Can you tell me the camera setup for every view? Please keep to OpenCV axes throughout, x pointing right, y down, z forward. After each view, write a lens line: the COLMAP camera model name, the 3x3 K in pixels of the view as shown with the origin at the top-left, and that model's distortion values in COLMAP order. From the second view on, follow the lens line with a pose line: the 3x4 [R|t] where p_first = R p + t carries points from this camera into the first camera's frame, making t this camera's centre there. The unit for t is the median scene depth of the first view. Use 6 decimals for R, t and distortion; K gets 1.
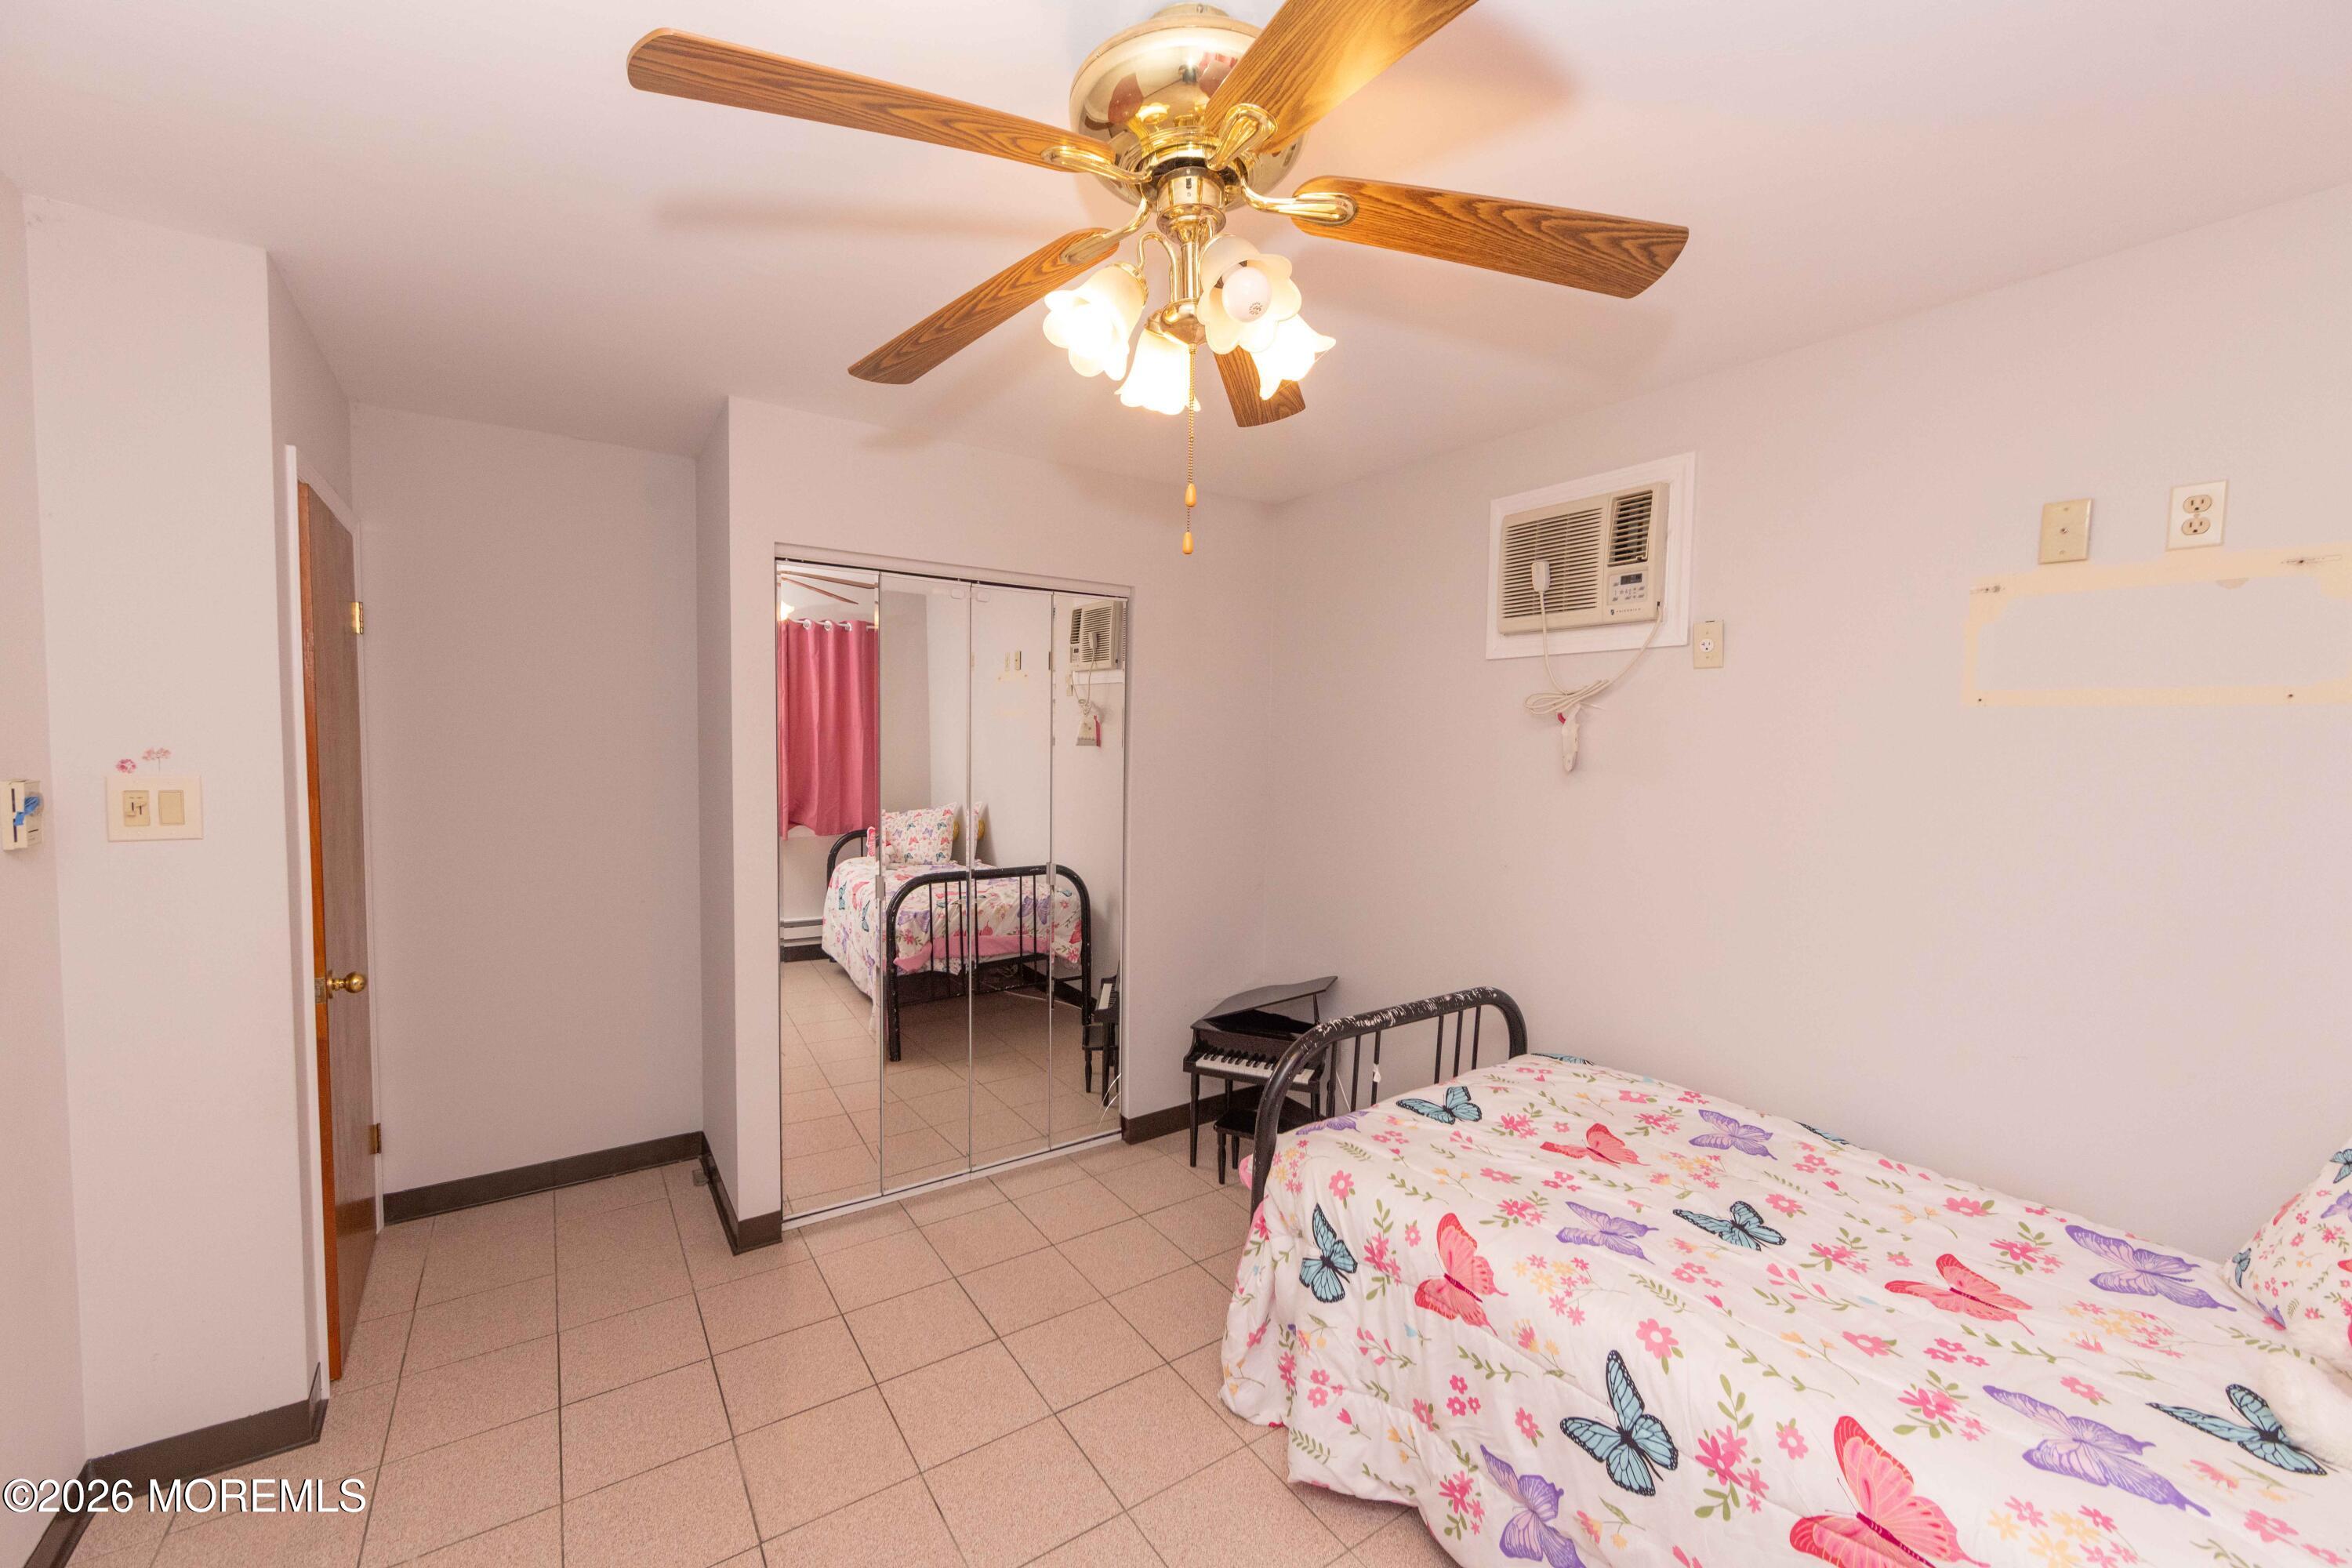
lens RADIAL K [[914.6, 0, 1174.9], [0, 914.6, 790.9], [0, 0, 1]] dist [-0.007309, 0.000168]
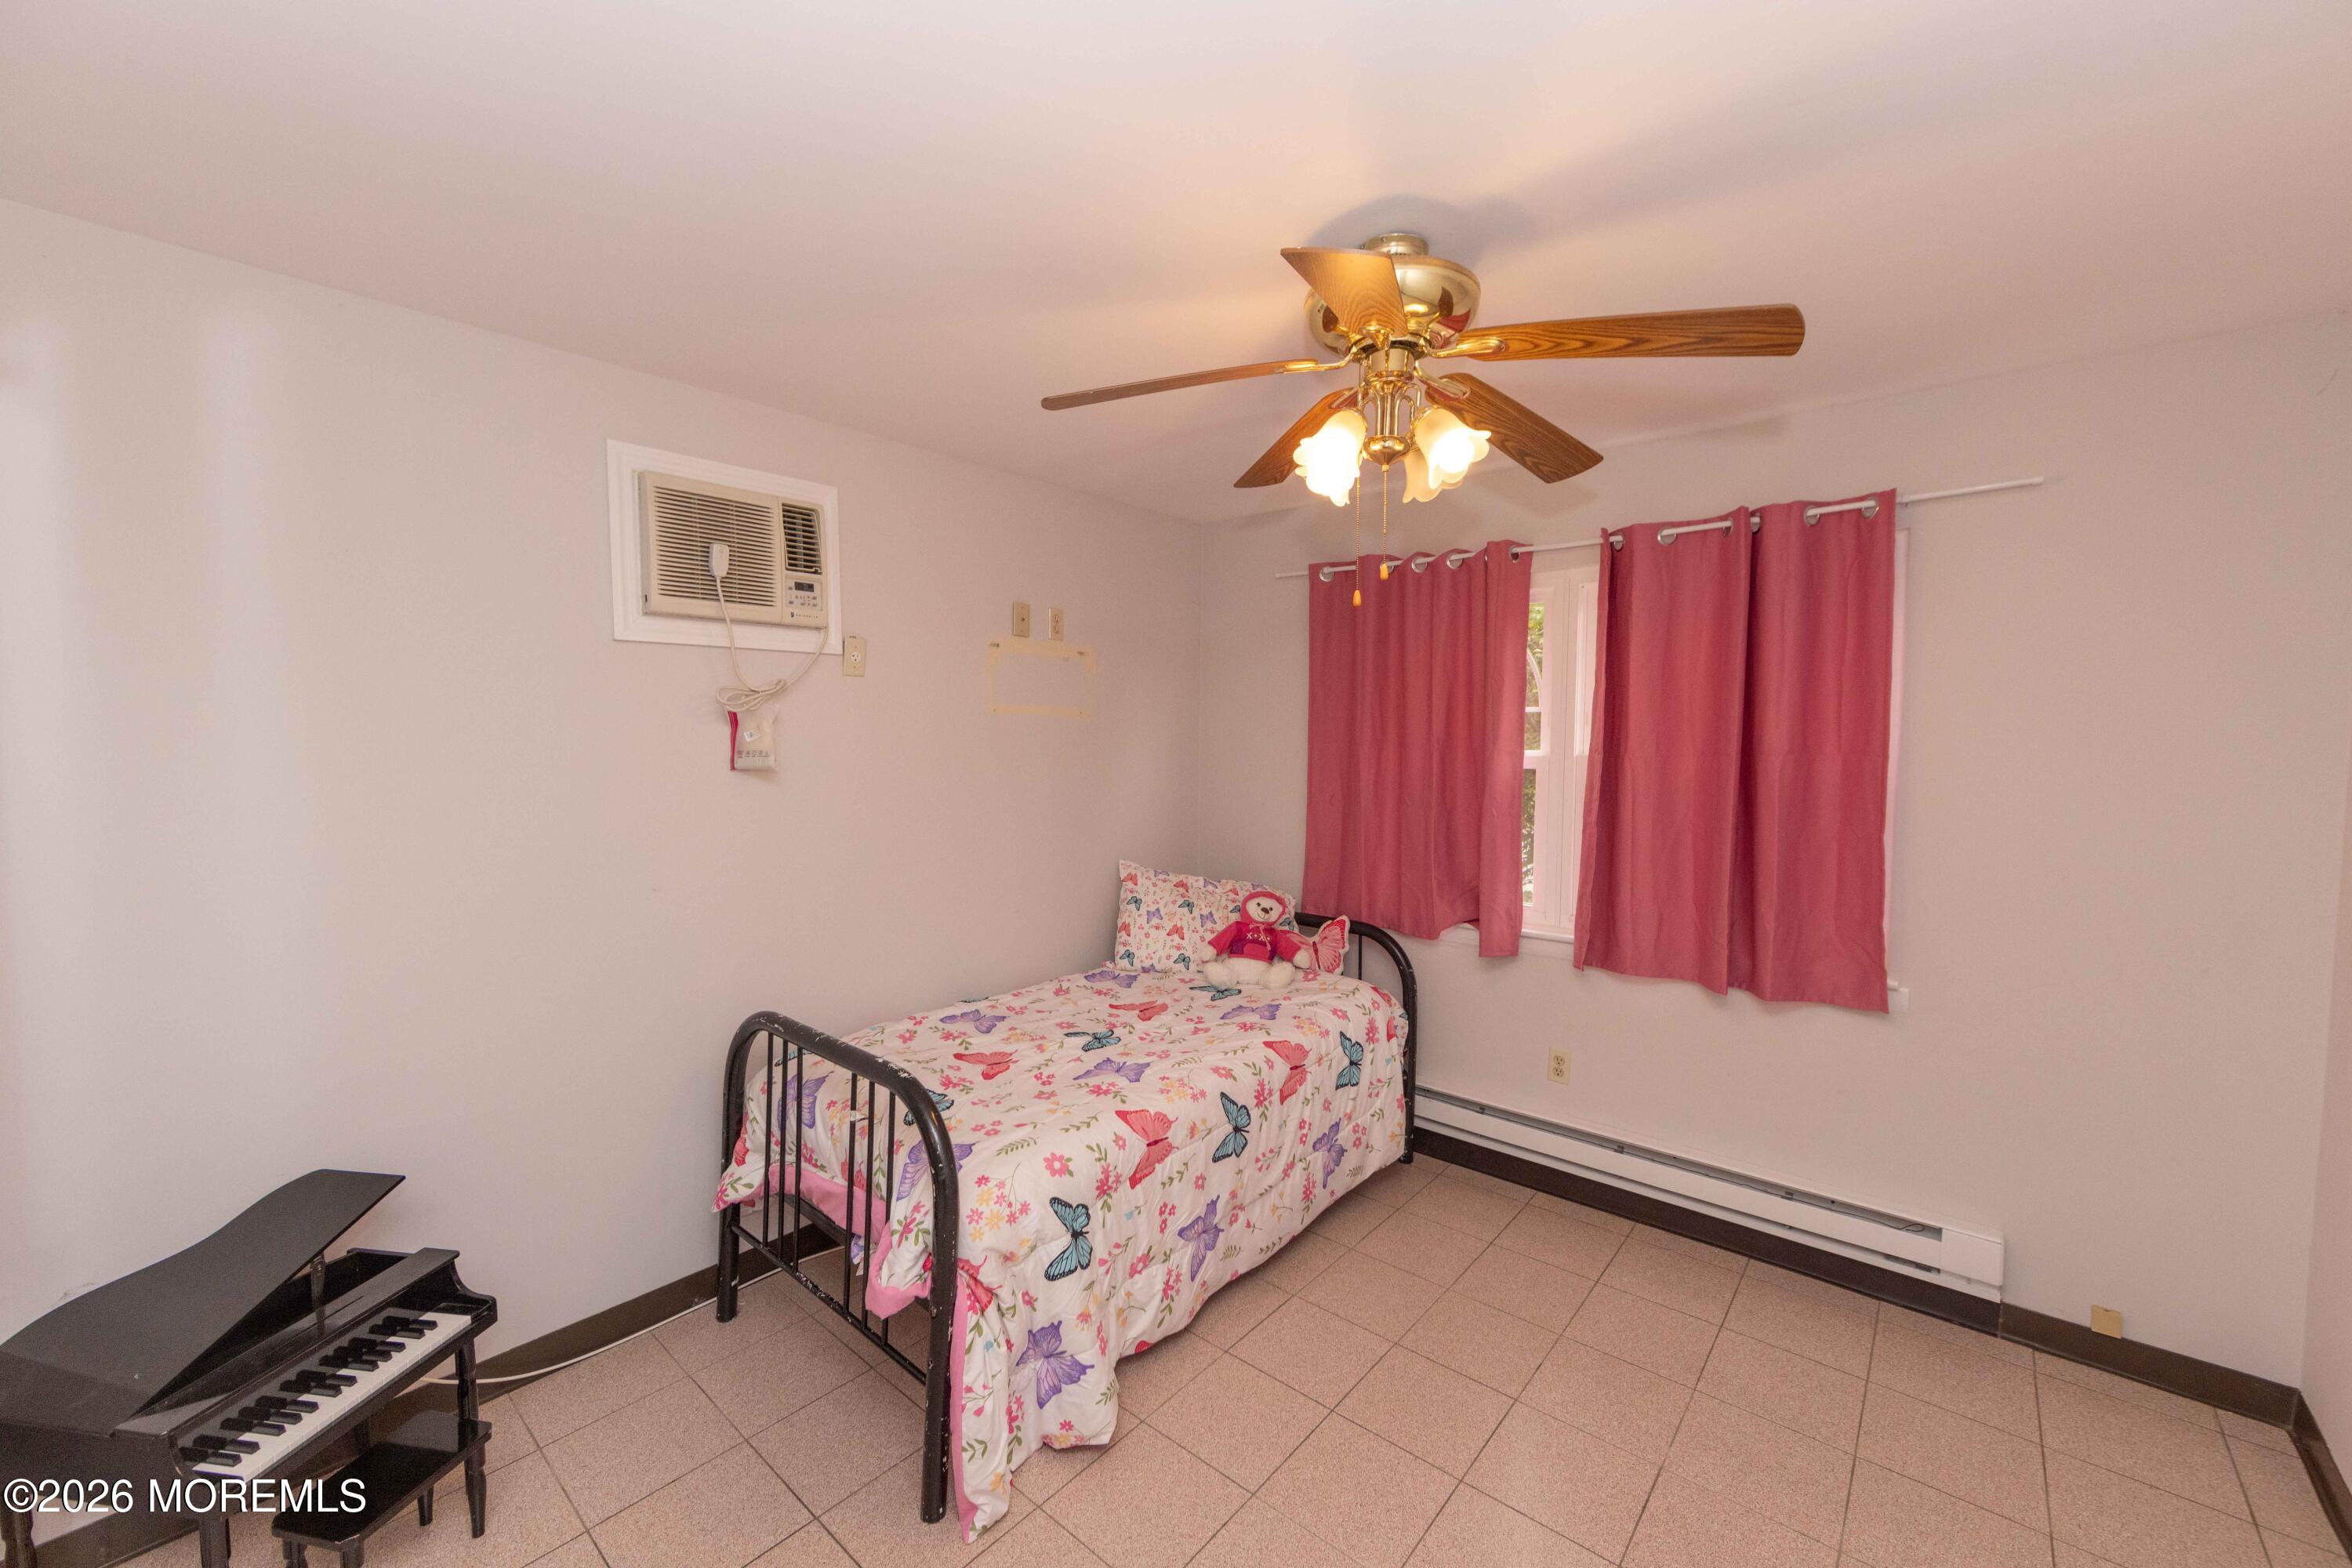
lens RADIAL K [[914.6, 0, 1178.8], [0, 914.6, 780.5], [0, 0, 1]] dist [-0.007309, 0.000168]
pose [[-0.261013, -0.064963, 0.963147, -0.838957], [0.049599, 0.995513, 0.080587, -0.089073], [-0.964060, 0.068805, -0.256620, 1.099343]]
